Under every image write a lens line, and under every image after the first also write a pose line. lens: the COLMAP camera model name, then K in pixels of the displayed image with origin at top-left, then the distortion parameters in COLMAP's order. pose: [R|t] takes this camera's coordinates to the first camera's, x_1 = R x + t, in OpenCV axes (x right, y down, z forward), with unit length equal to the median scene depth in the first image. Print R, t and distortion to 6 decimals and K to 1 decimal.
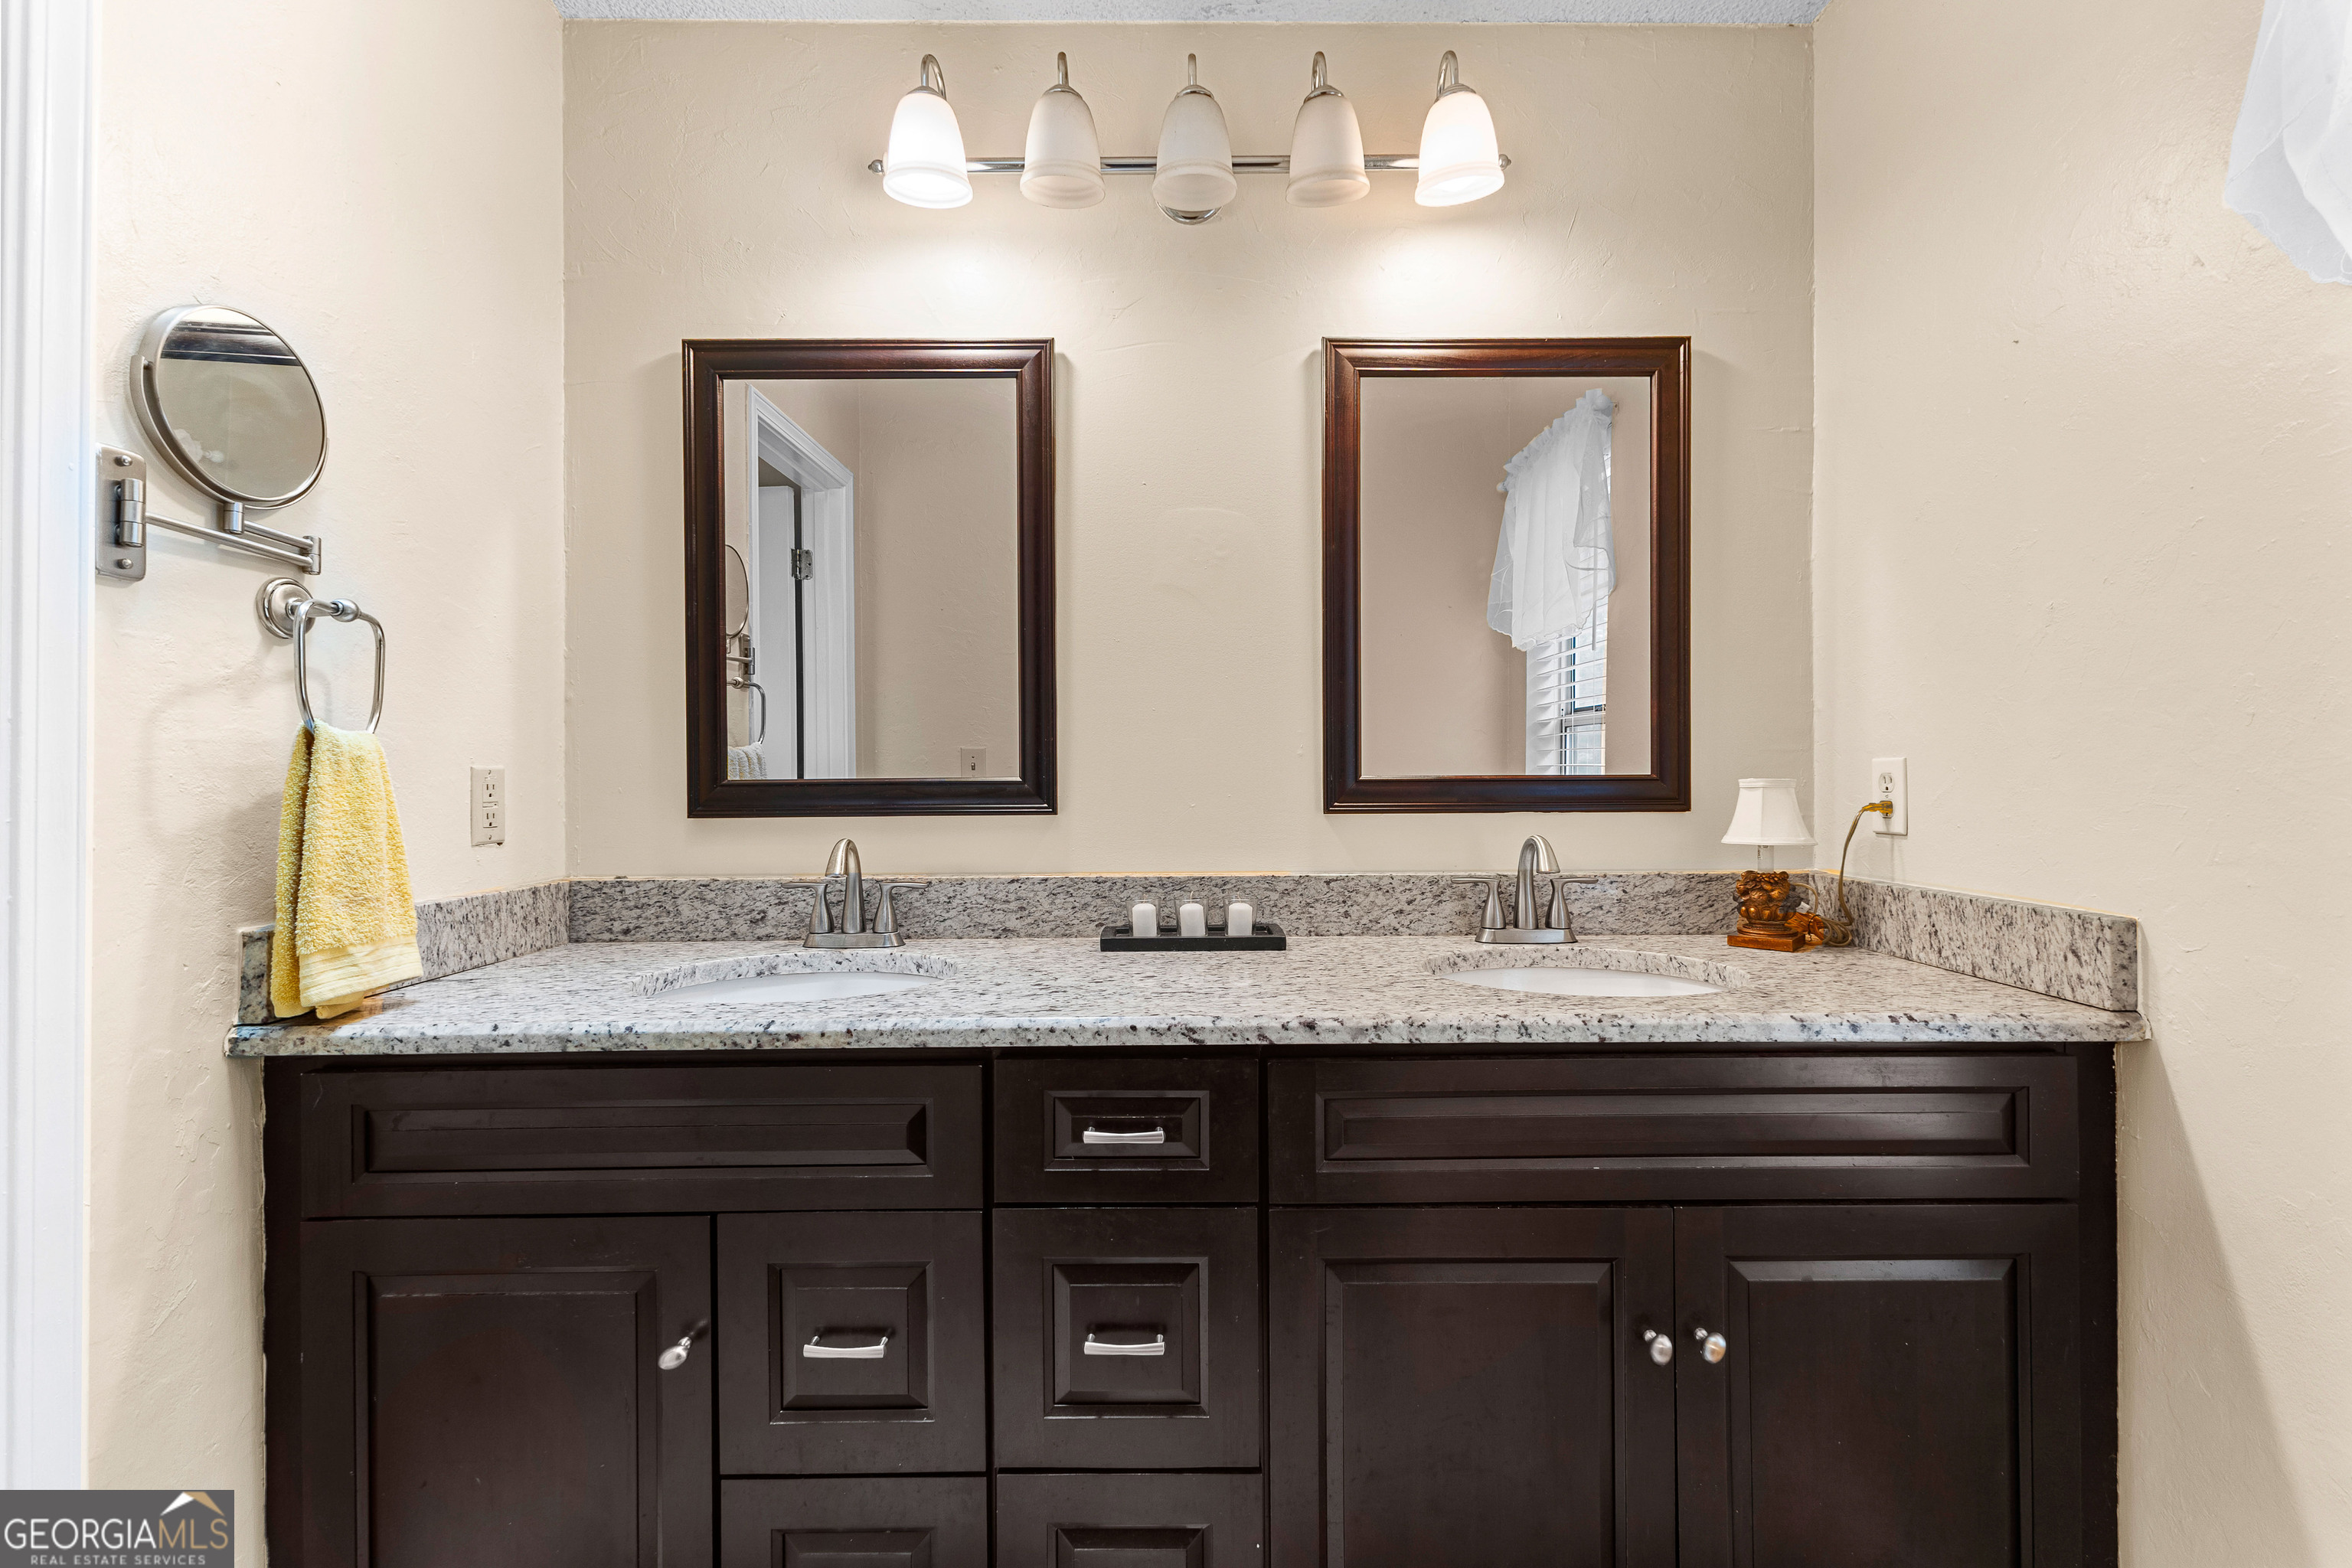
lens RADIAL K [[1013.8, 0, 1180.0], [0, 1013.8, 772.0], [0, 0, 1]] dist [0.016619, -0.004121]
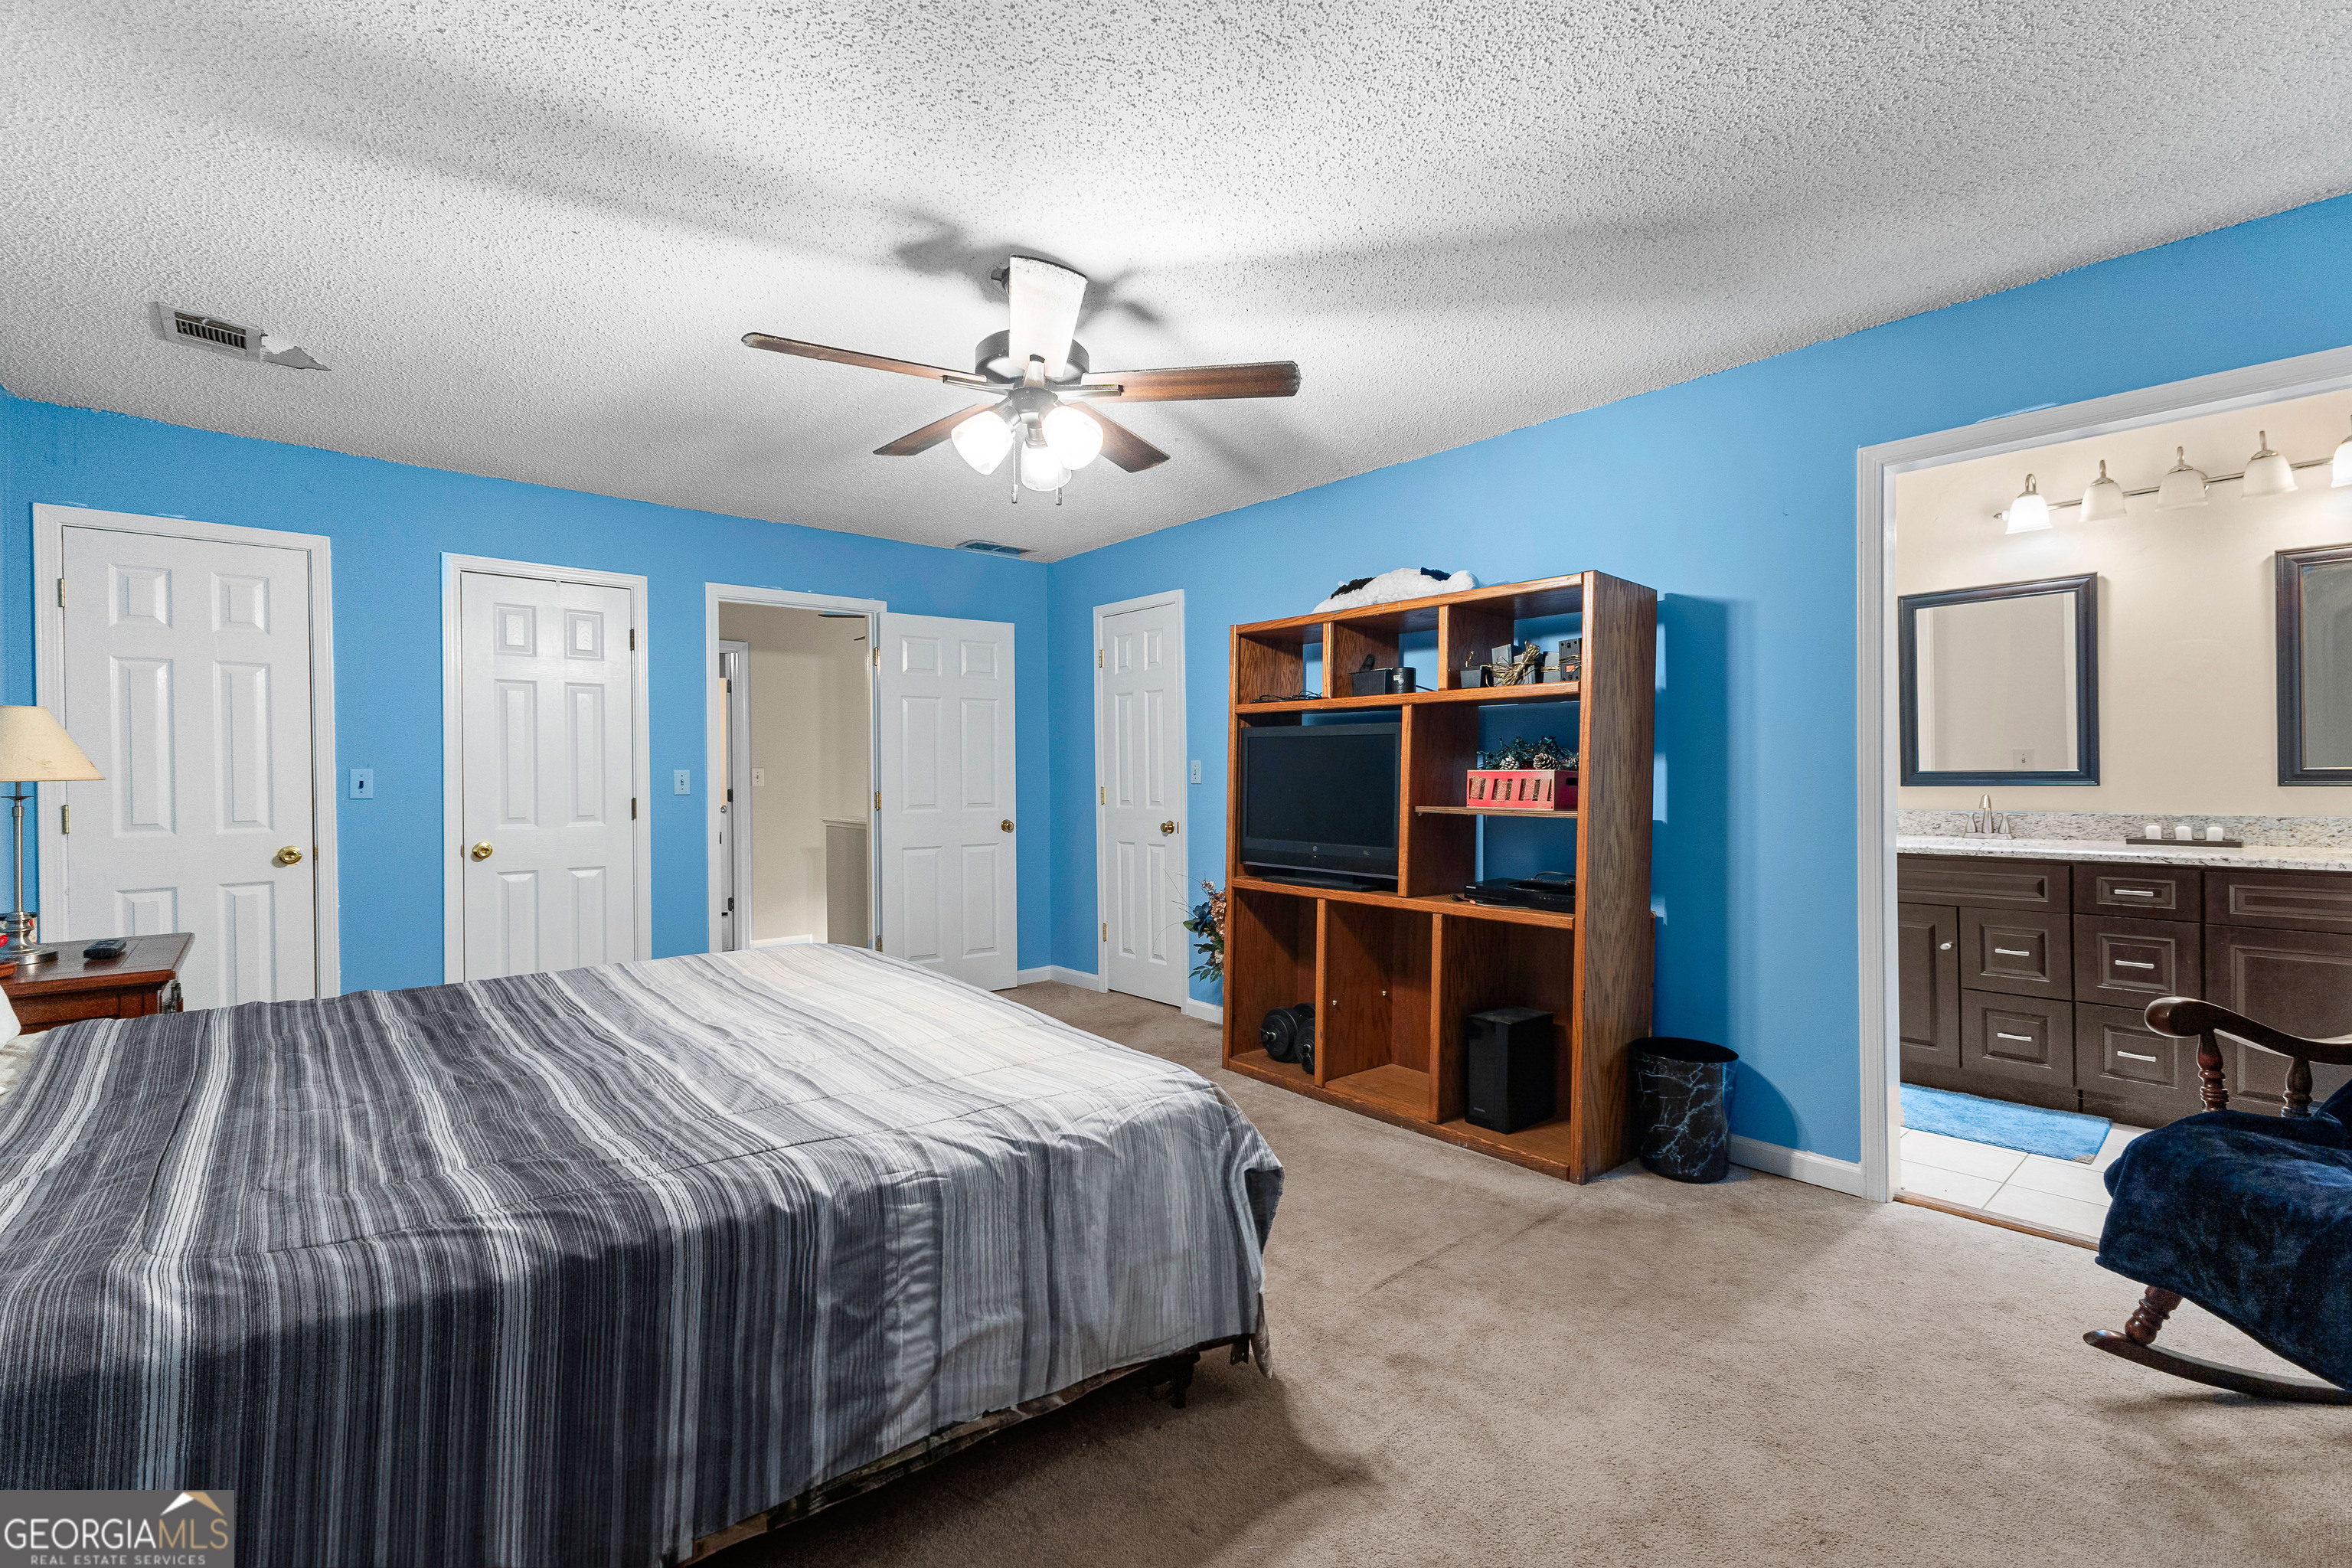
lens RADIAL K [[1013.8, 0, 1188.2], [0, 1013.8, 771.1], [0, 0, 1]] dist [0.016619, -0.004121]
pose [[0.666752, -0.004139, -0.745268, 0.302302], [0.015448, 0.999846, 0.008268, -0.054898], [0.745119, -0.017026, 0.666714, -2.728957]]
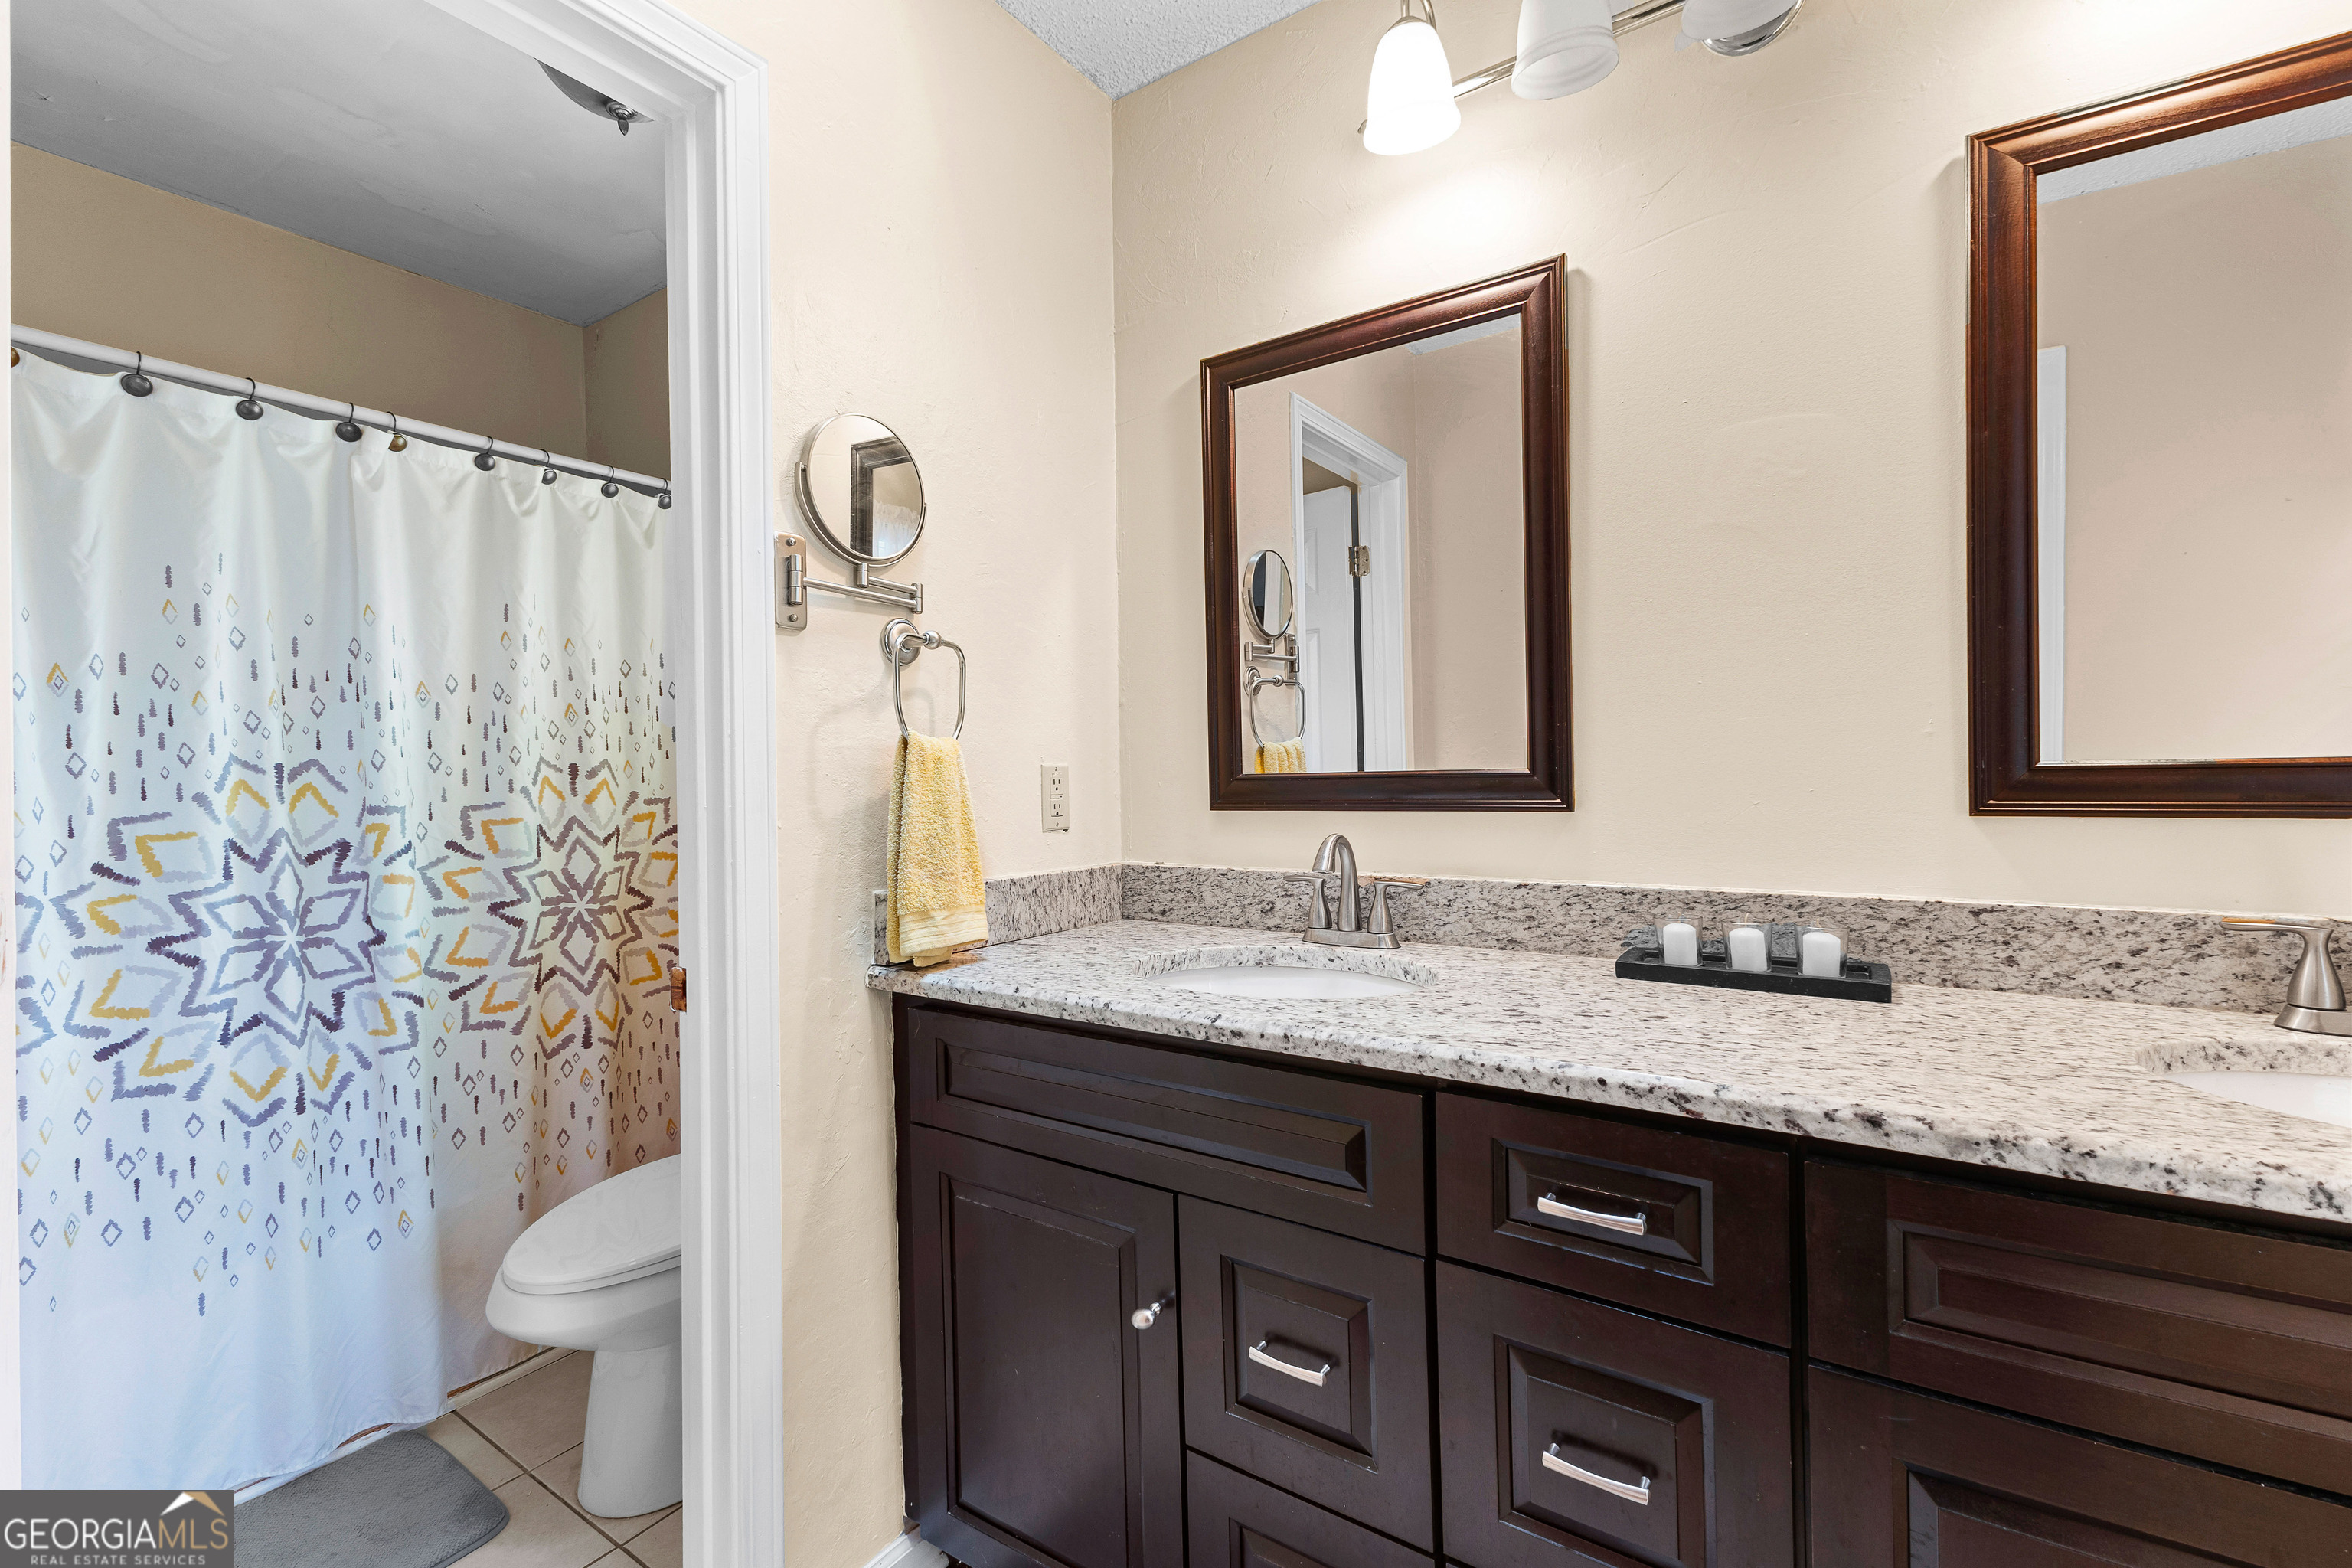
lens RADIAL K [[1013.8, 0, 1176.3], [0, 1013.8, 778.5], [0, 0, 1]] dist [0.016619, -0.004121]
pose [[0.827161, -0.004909, -0.561943, 0.116646], [0.012919, 0.999864, 0.010281, 0.001115], [0.561816, -0.015764, 0.827112, 0.139941]]
